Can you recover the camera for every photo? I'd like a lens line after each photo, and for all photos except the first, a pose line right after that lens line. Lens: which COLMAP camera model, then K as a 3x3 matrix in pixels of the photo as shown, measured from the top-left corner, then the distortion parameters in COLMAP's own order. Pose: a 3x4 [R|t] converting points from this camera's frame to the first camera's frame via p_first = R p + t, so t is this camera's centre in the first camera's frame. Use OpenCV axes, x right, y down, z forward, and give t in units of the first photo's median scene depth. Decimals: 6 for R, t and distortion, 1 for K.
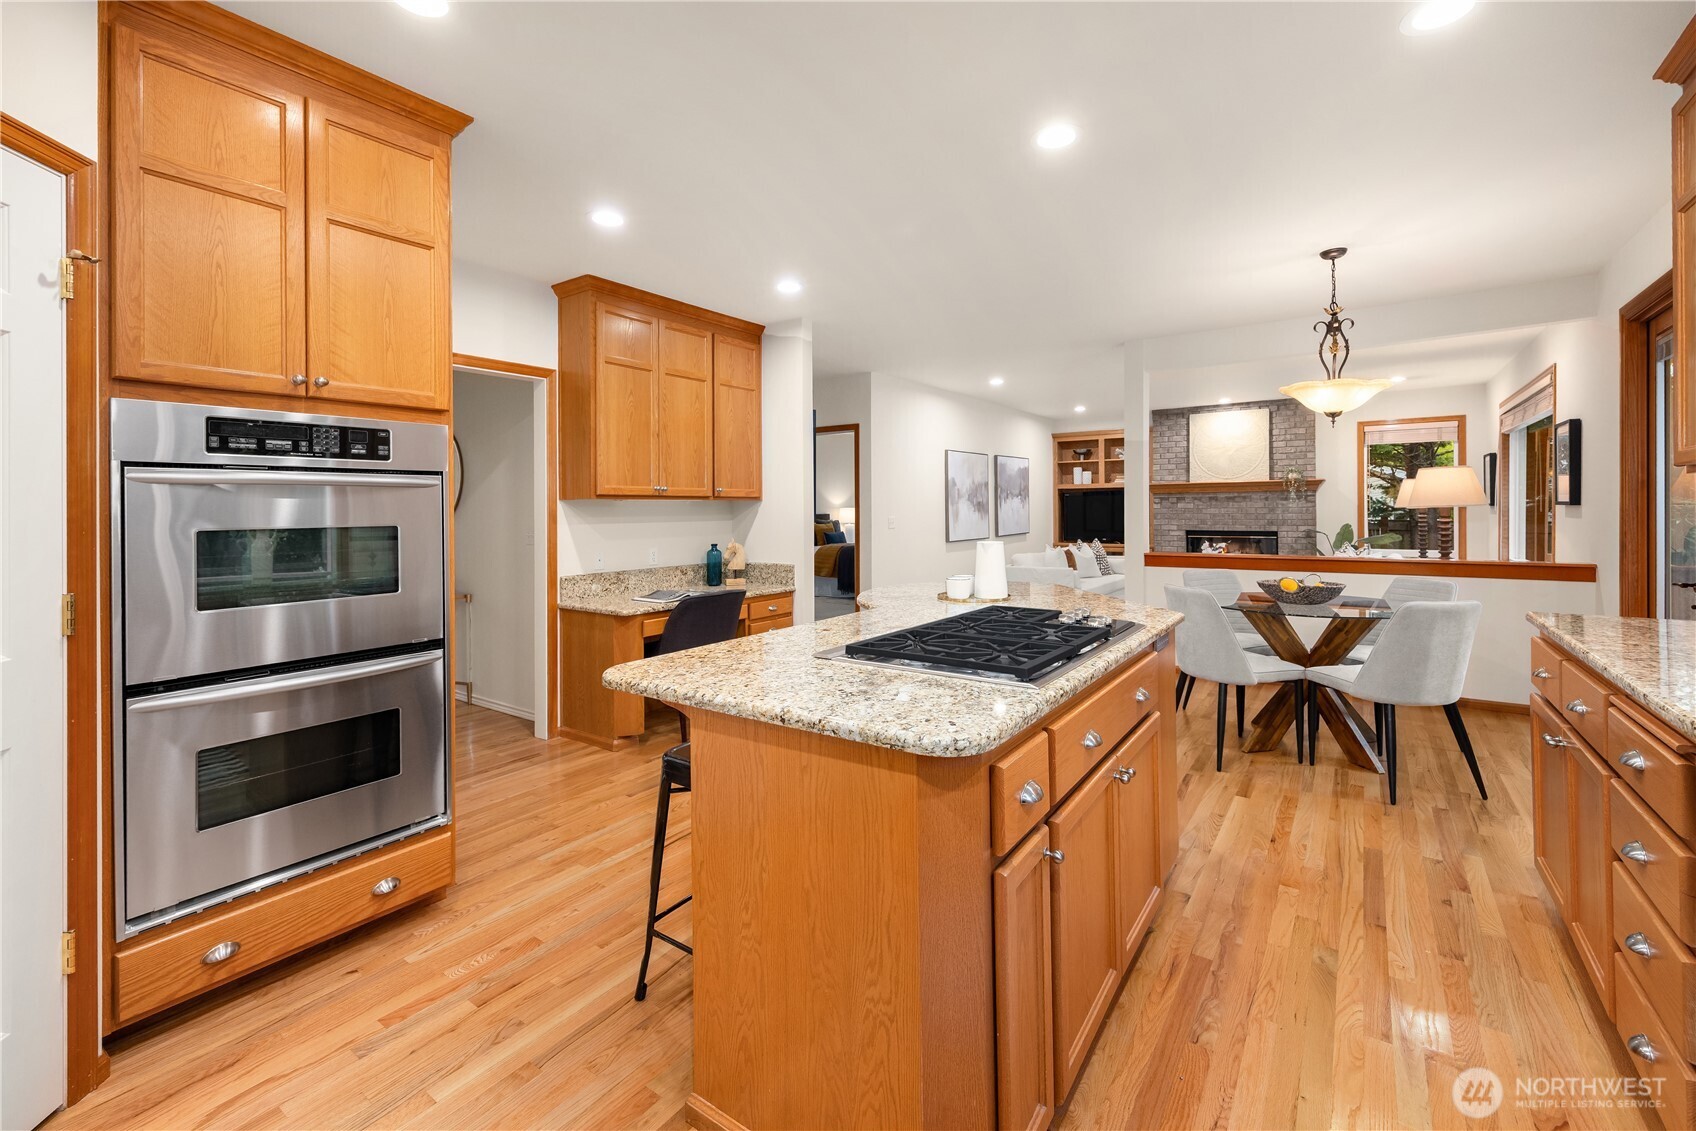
lens RADIAL K [[701.7, 0, 864.4], [0, 701.7, 507.5], [0, 0, 1]] dist [0.011002, 0.000206]
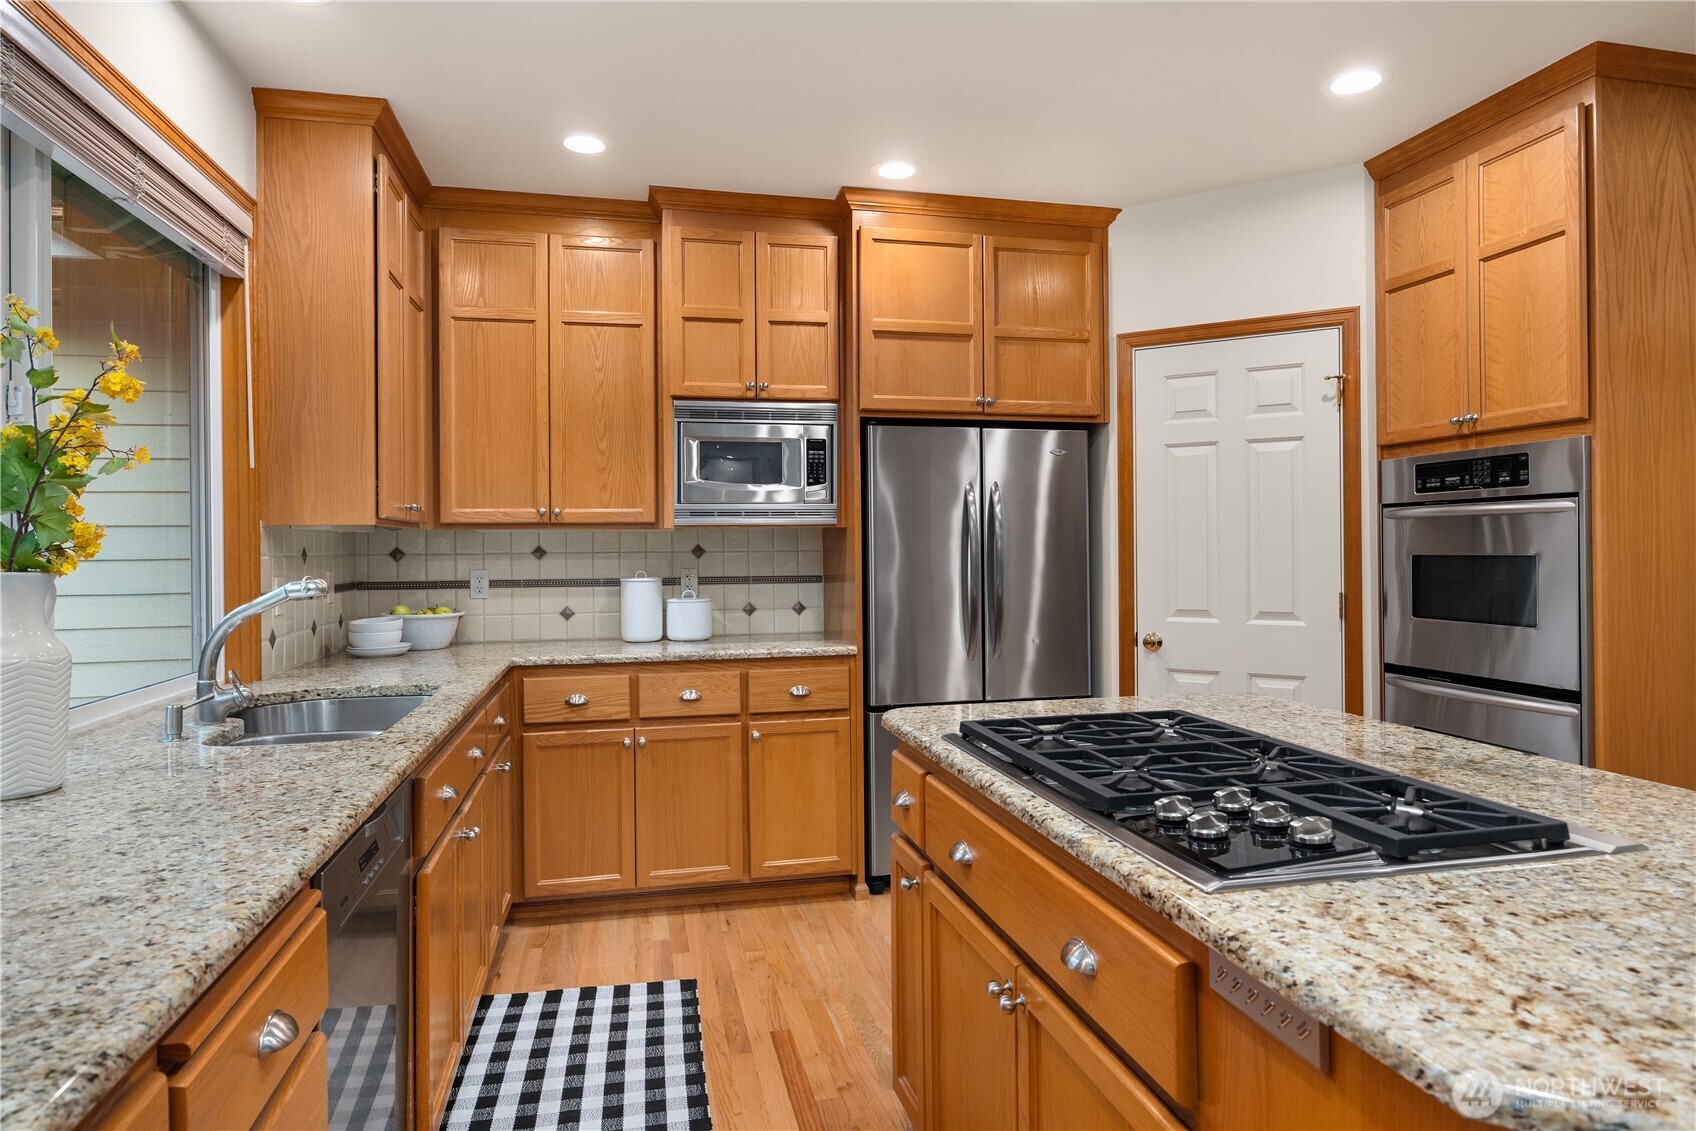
lens RADIAL K [[1018.9, 0, 871.3], [0, 1018.9, 542.7], [0, 0, 1]] dist [0.003588, 0.001717]
pose [[-0.661848, 0.014572, -0.749497, 0.225548], [0.015634, 0.999862, 0.005634, -0.002977], [0.749475, -0.007989, -0.661984, 0.307834]]
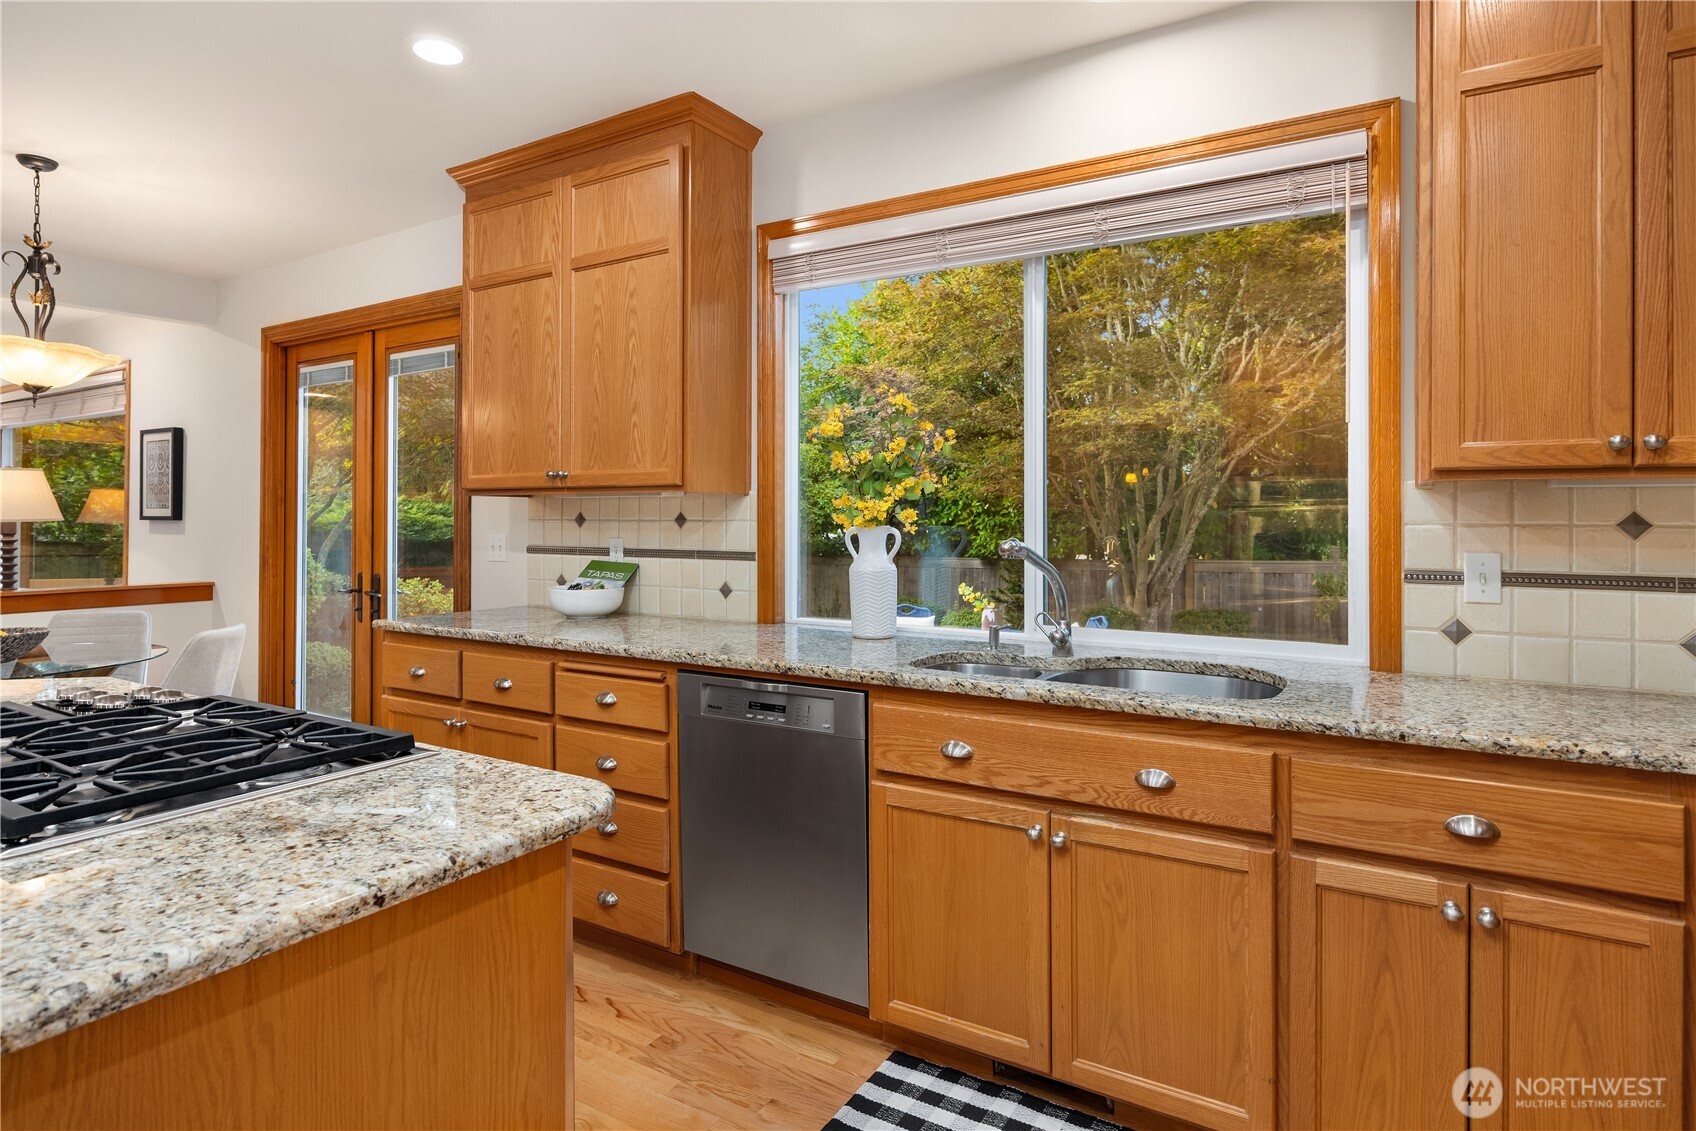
lens RADIAL K [[916.2, 0, 845.5], [0, 916.2, 516.9], [0, 0, 1]] dist [0.000576, 0.000229]
pose [[-0.058624, 0.013505, 0.998189, -0.126620], [-0.004125, 0.999897, -0.013770, 0.002357], [-0.998272, -0.004924, -0.058563, 0.102581]]
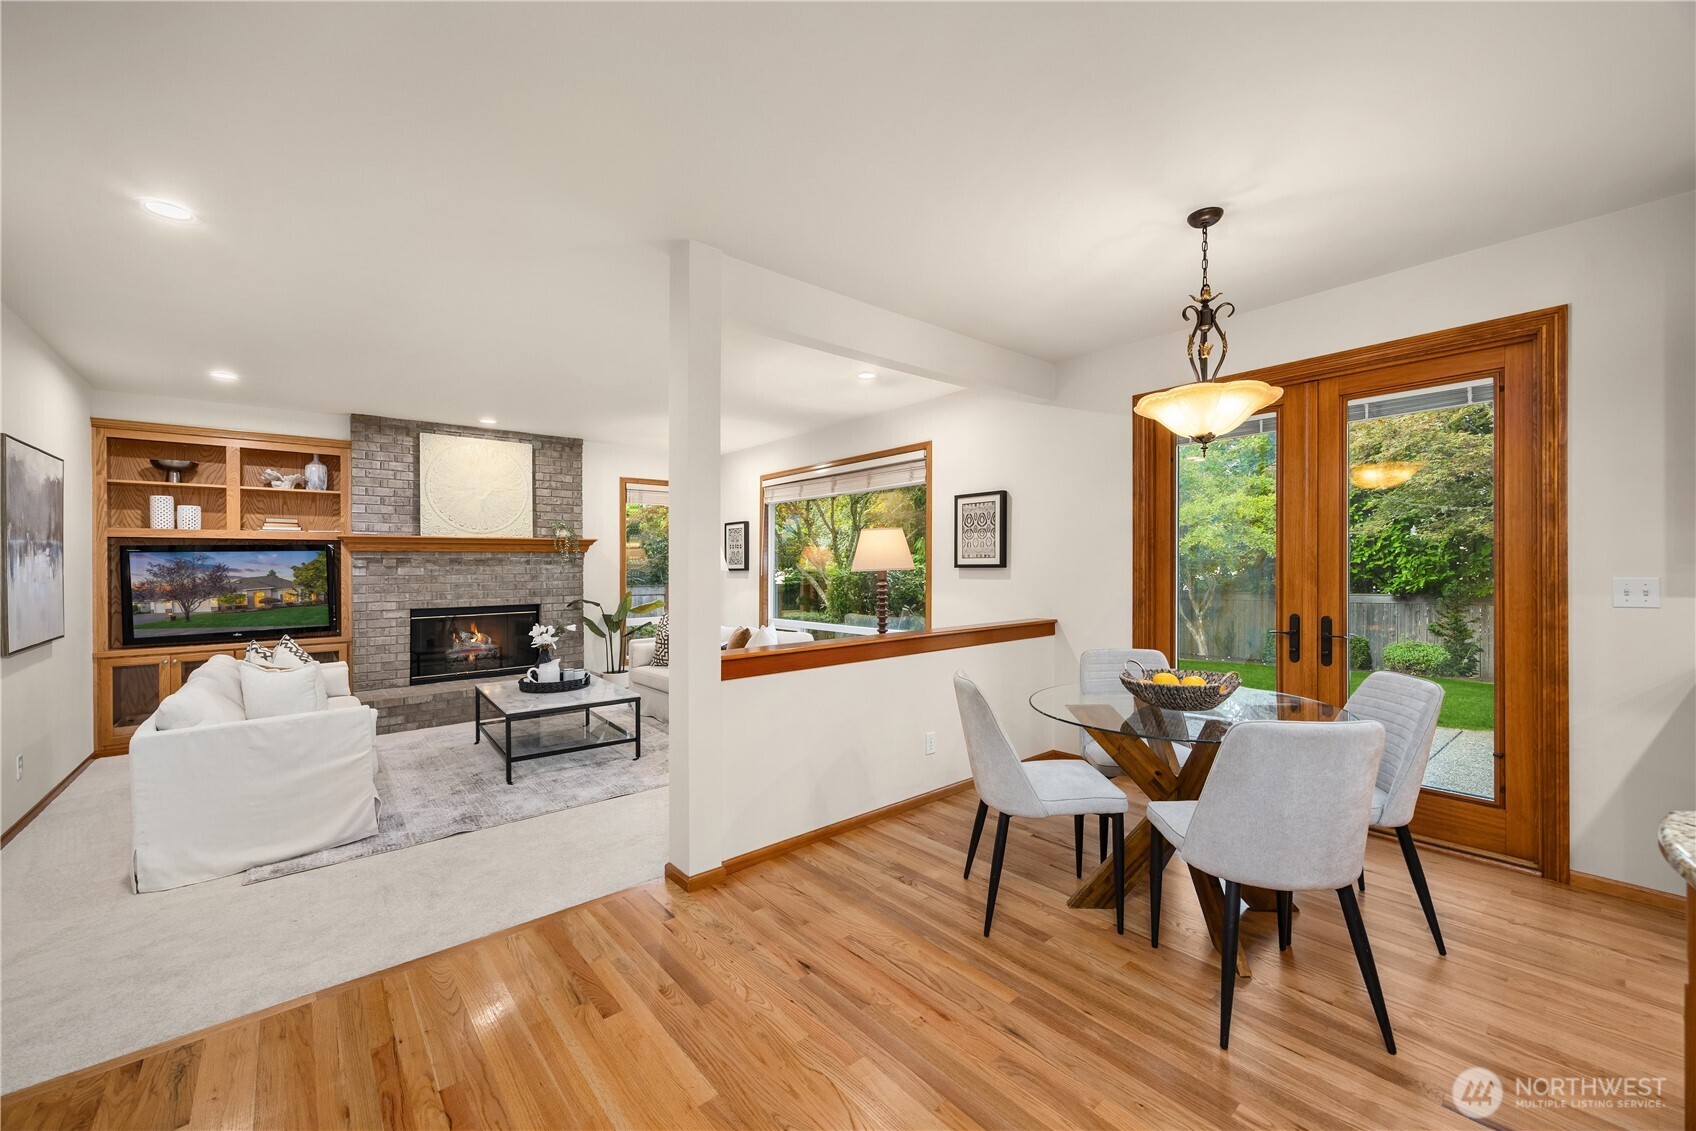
lens RADIAL K [[657.5, 0, 857.1], [0, 657.5, 565.5], [0, 0, 1]] dist [-0.000856, -0.000067]
pose [[0.247493, 0.007932, 0.968857, -0.032504], [0.006781, 0.999928, -0.009918, 0.000925], [-0.968866, 0.009025, 0.247422, 0.501582]]
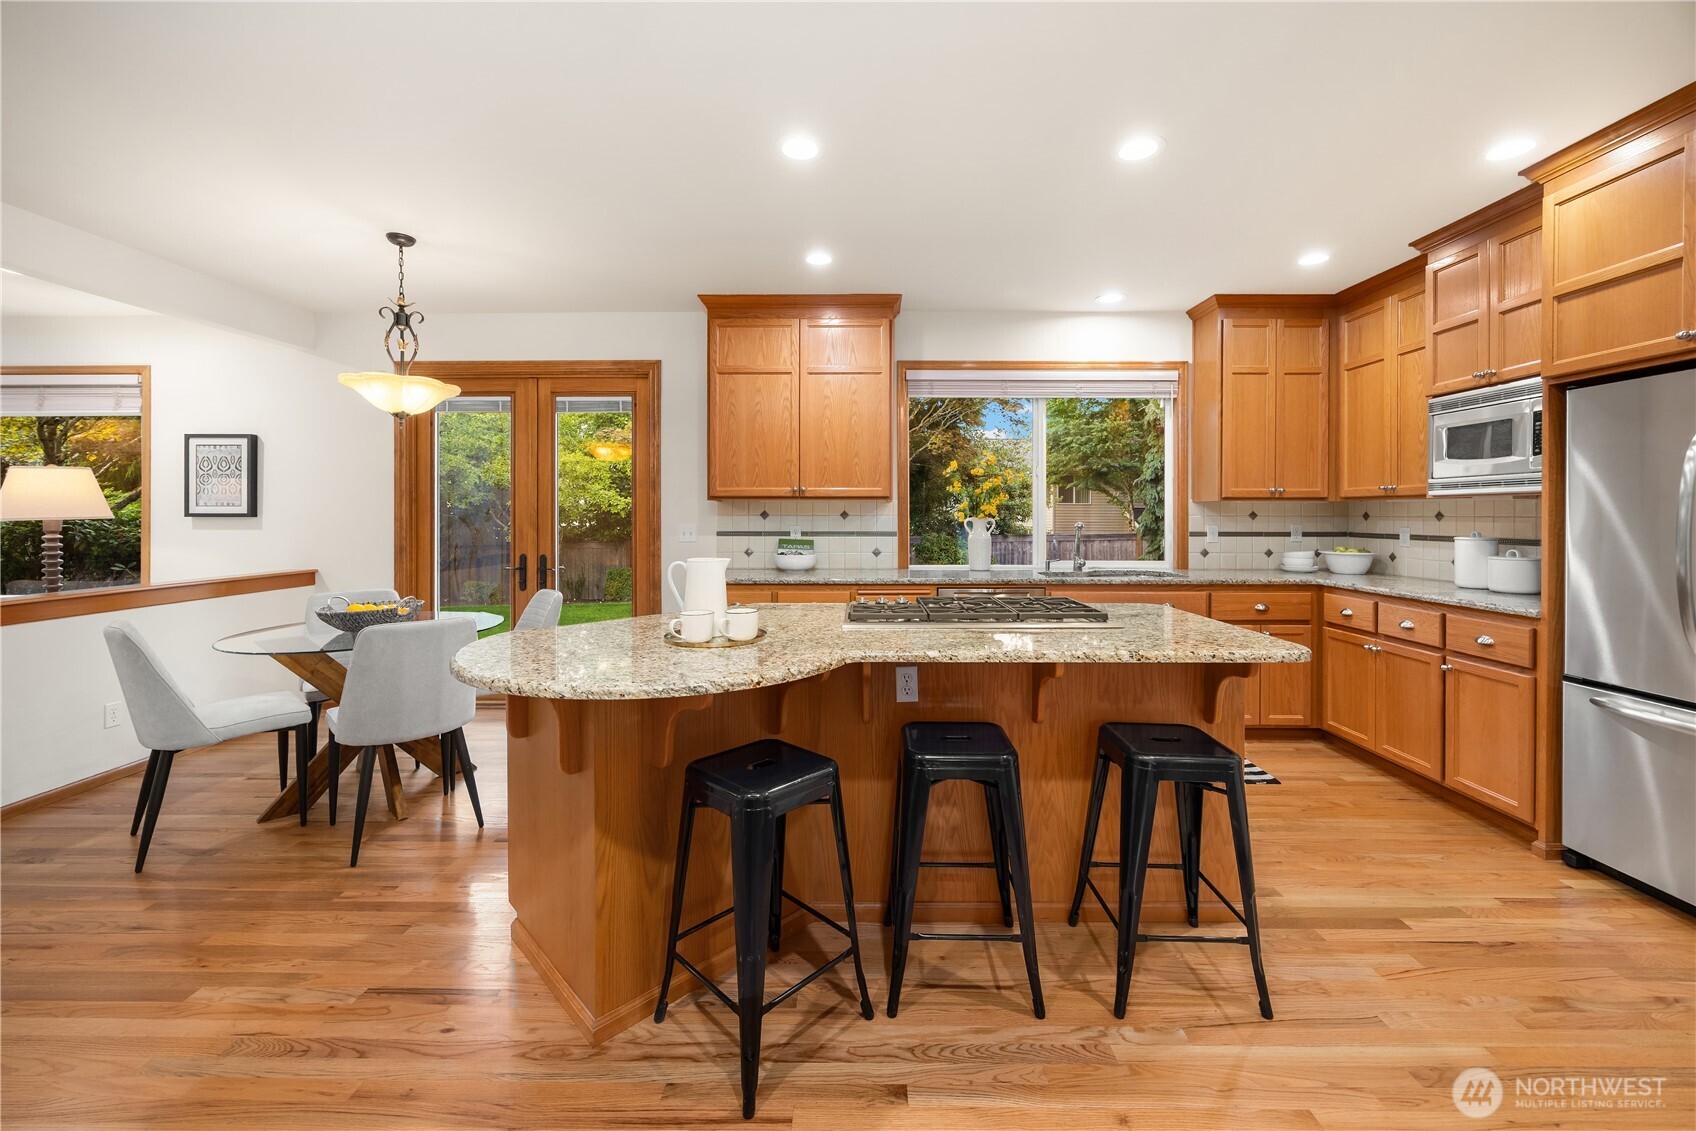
lens RADIAL K [[665.9, 0, 847.8], [0, 665.9, 522.7], [0, 0, 1]] dist [0.000506, 0.000016]
pose [[-0.561120, -0.000917, 0.827734, -0.158887], [0.004423, 0.999982, 0.004106, 0.002536], [-0.827722, 0.005965, -0.561106, 0.427473]]
